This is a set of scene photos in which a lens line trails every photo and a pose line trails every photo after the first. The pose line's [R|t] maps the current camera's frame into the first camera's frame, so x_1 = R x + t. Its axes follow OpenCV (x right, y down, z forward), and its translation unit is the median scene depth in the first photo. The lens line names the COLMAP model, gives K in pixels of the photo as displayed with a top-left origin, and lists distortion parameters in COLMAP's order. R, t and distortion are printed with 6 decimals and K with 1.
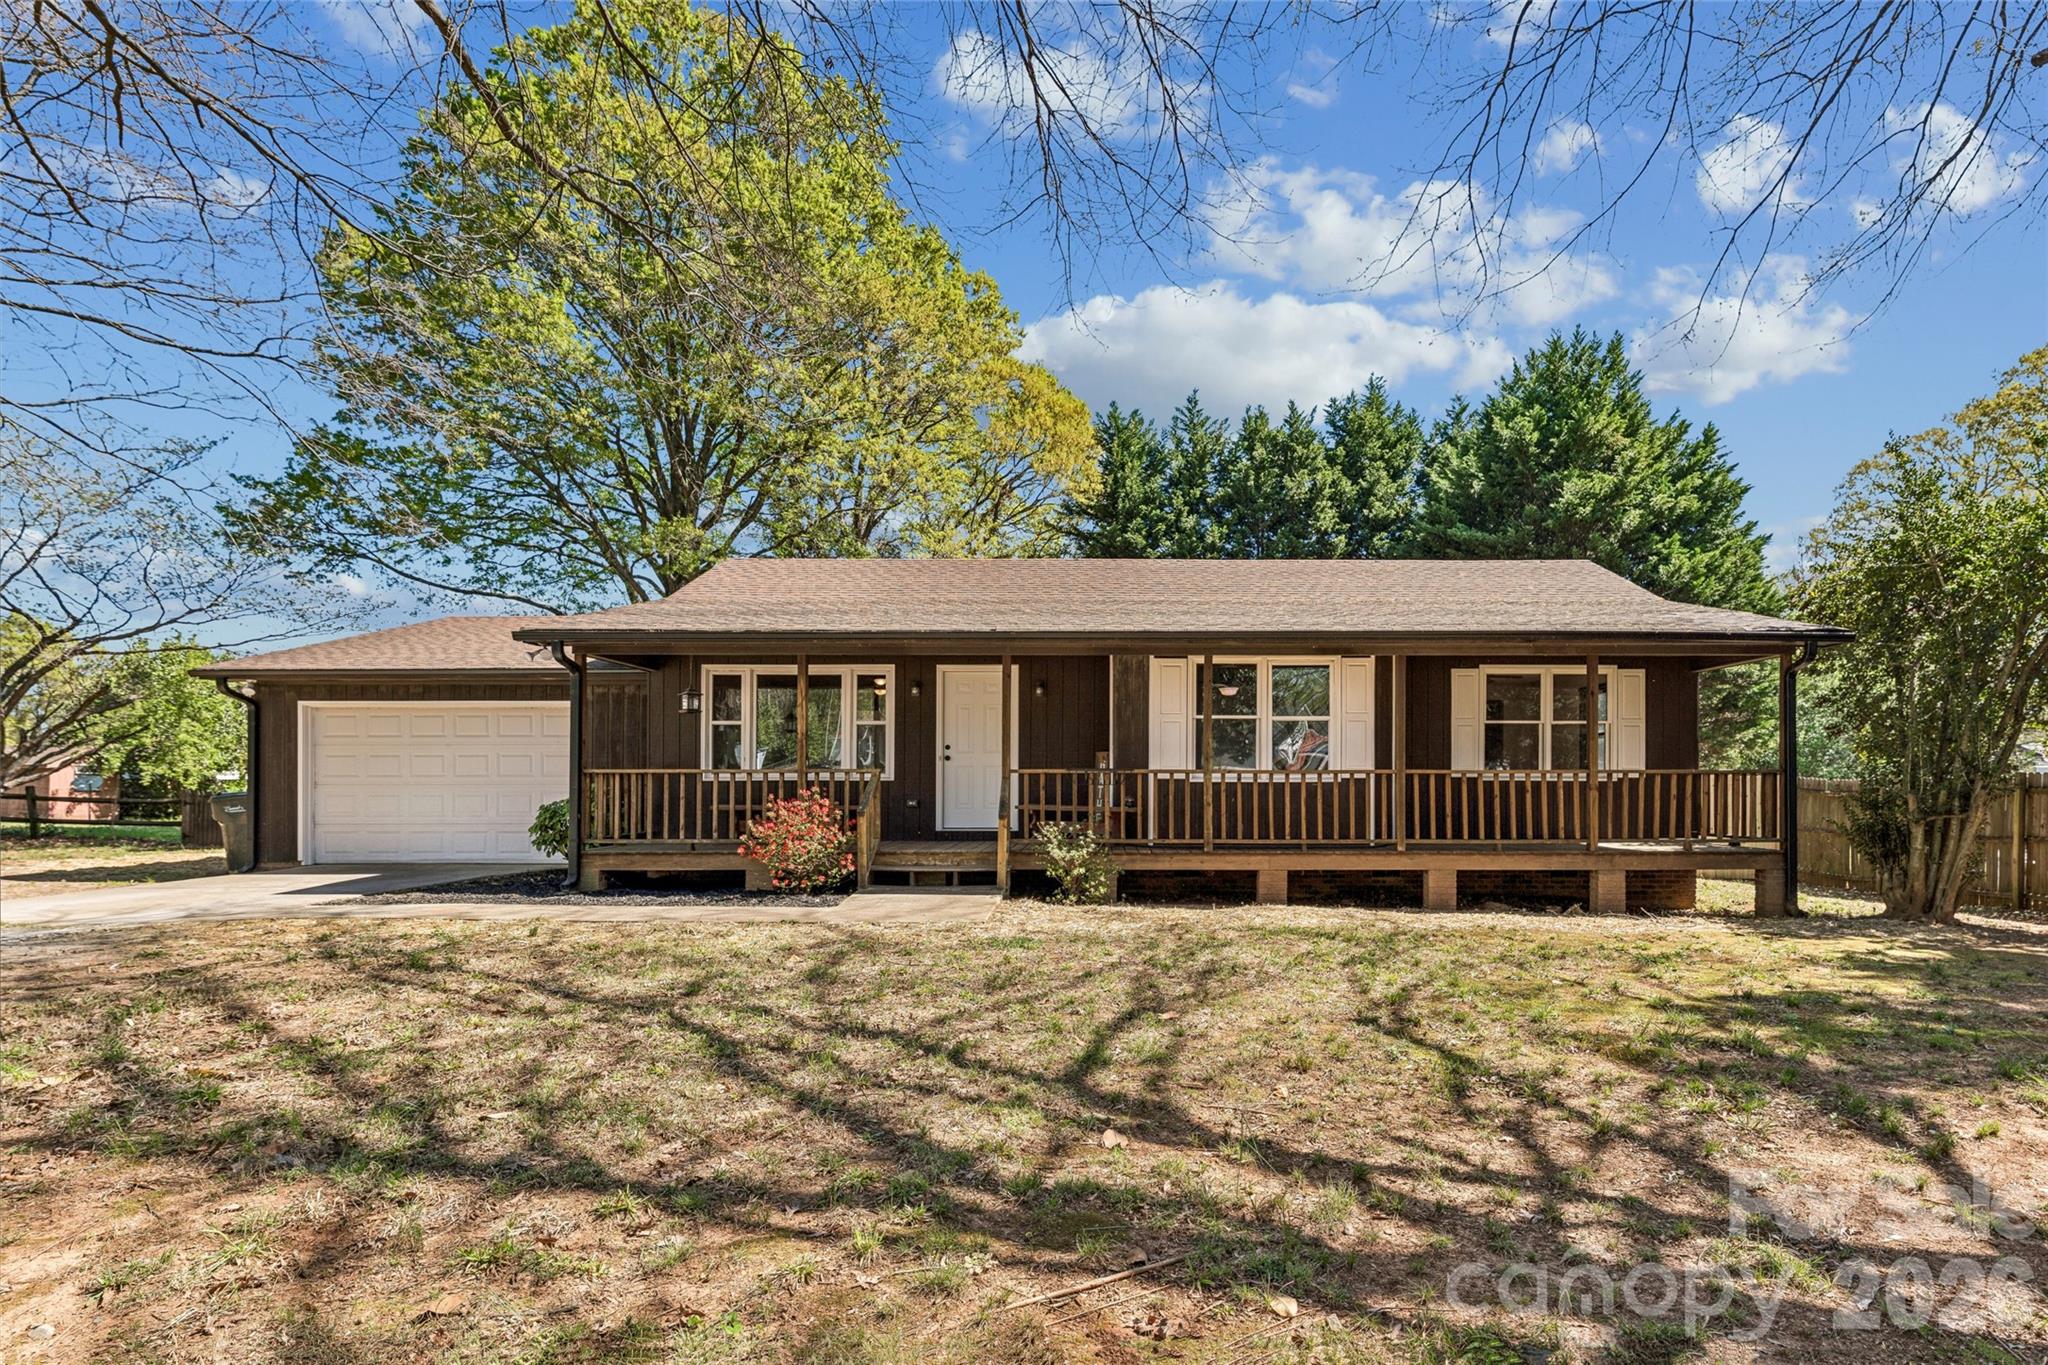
lens RADIAL K [[974.6, 0, 1024.3], [0, 974.6, 773.9], [0, 0, 1]] dist [0.000998, 0.000137]
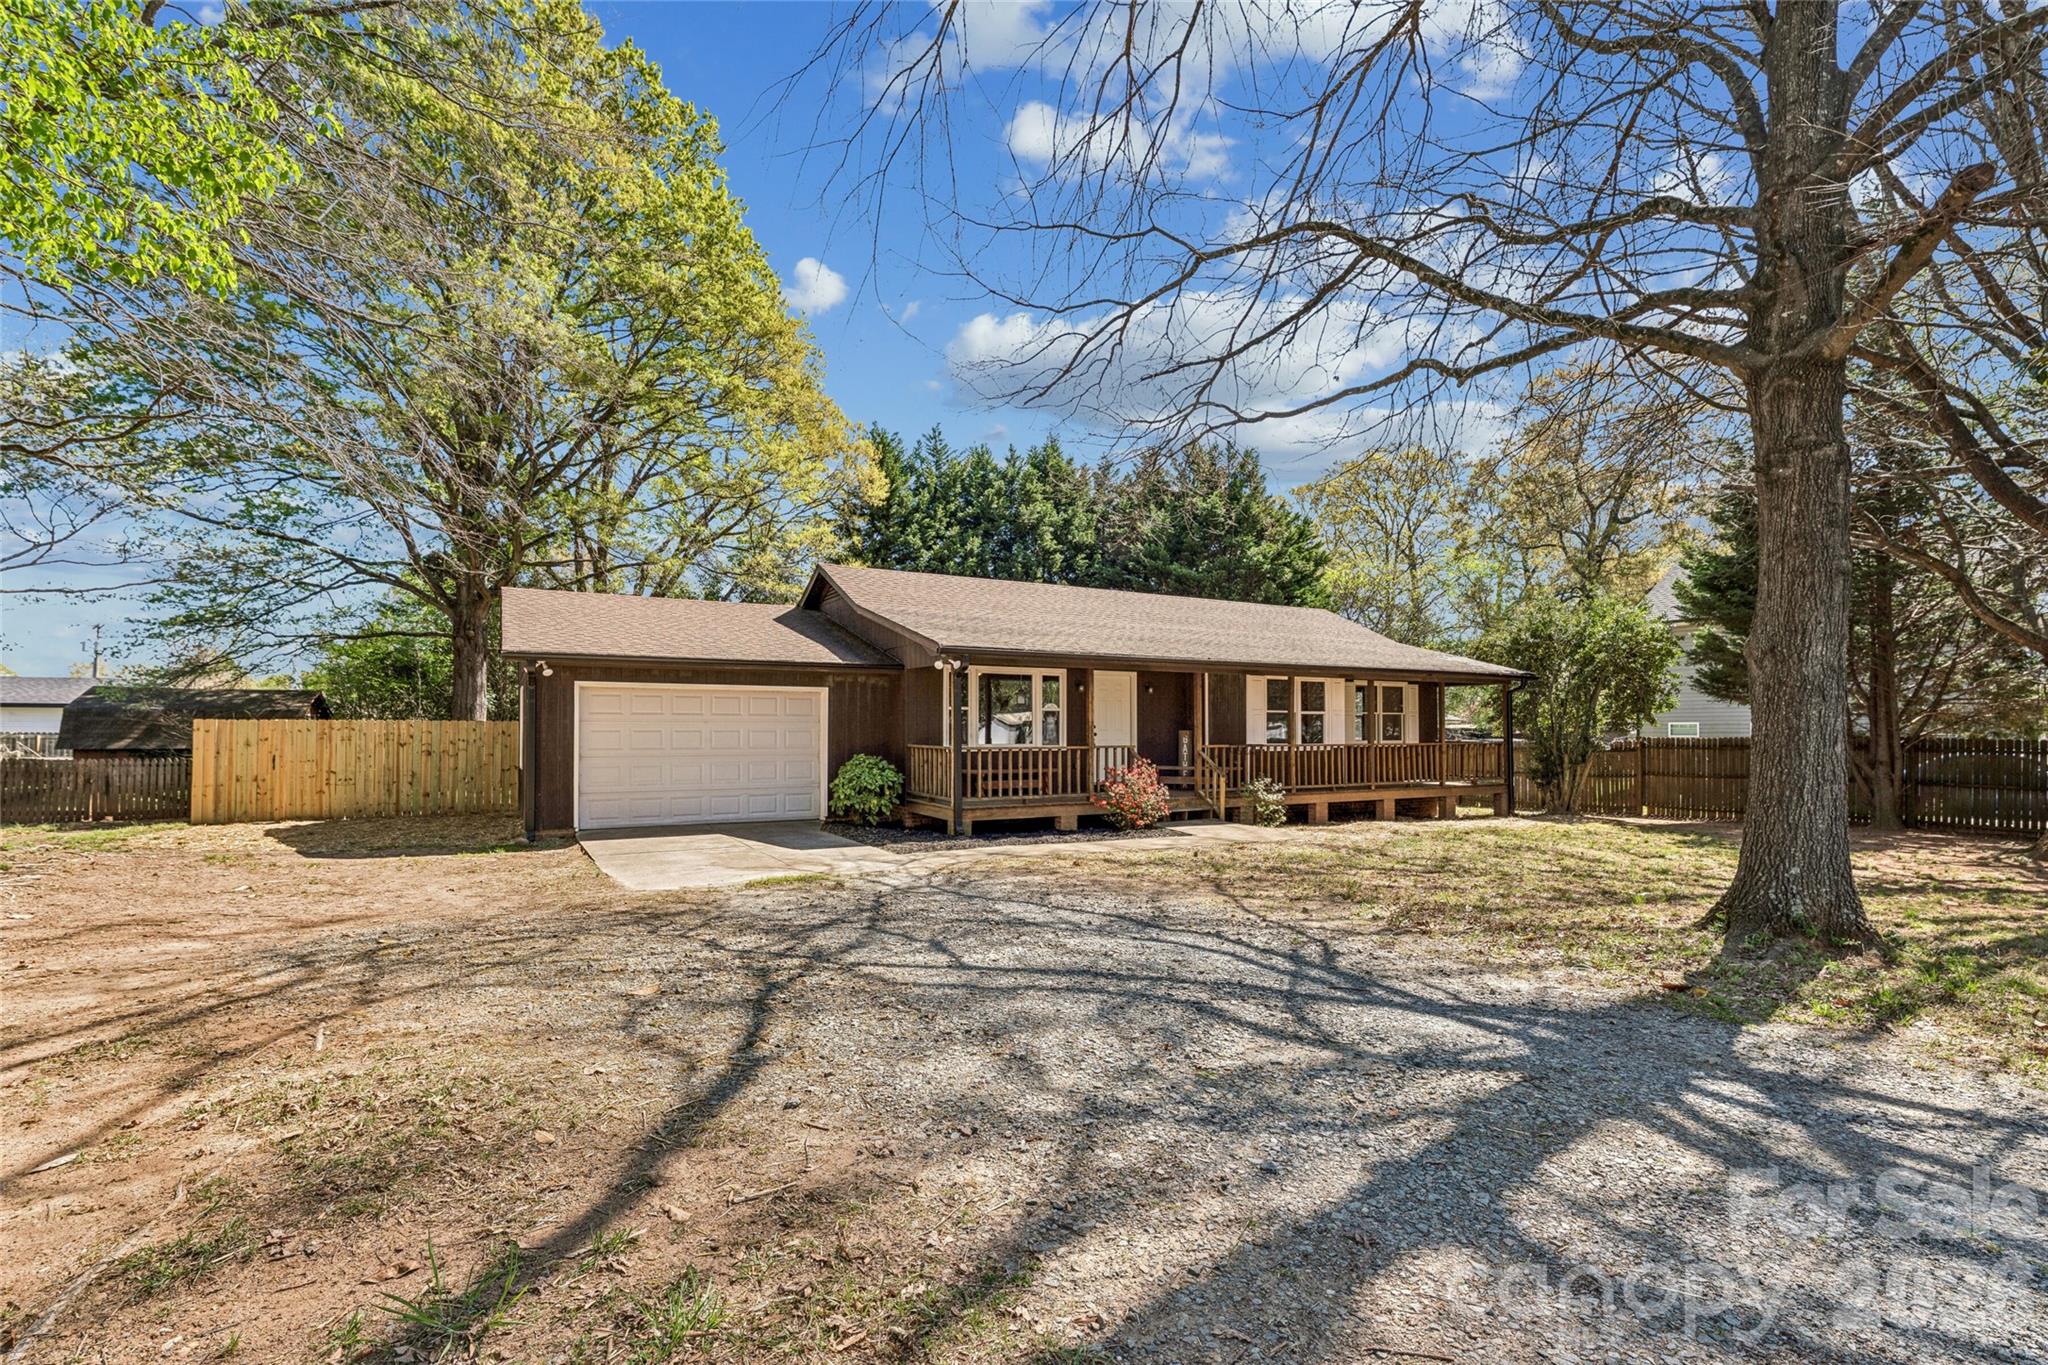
lens RADIAL K [[917.9, 0, 1030.3], [0, 917.9, 681.7], [0, 0, 1]] dist [-0.000247, -0.000021]
pose [[0.874431, 0.027815, 0.484352, -0.801395], [-0.002327, 0.998584, -0.053146, -0.021548], [-0.485145, 0.045345, 0.873257, -0.133845]]
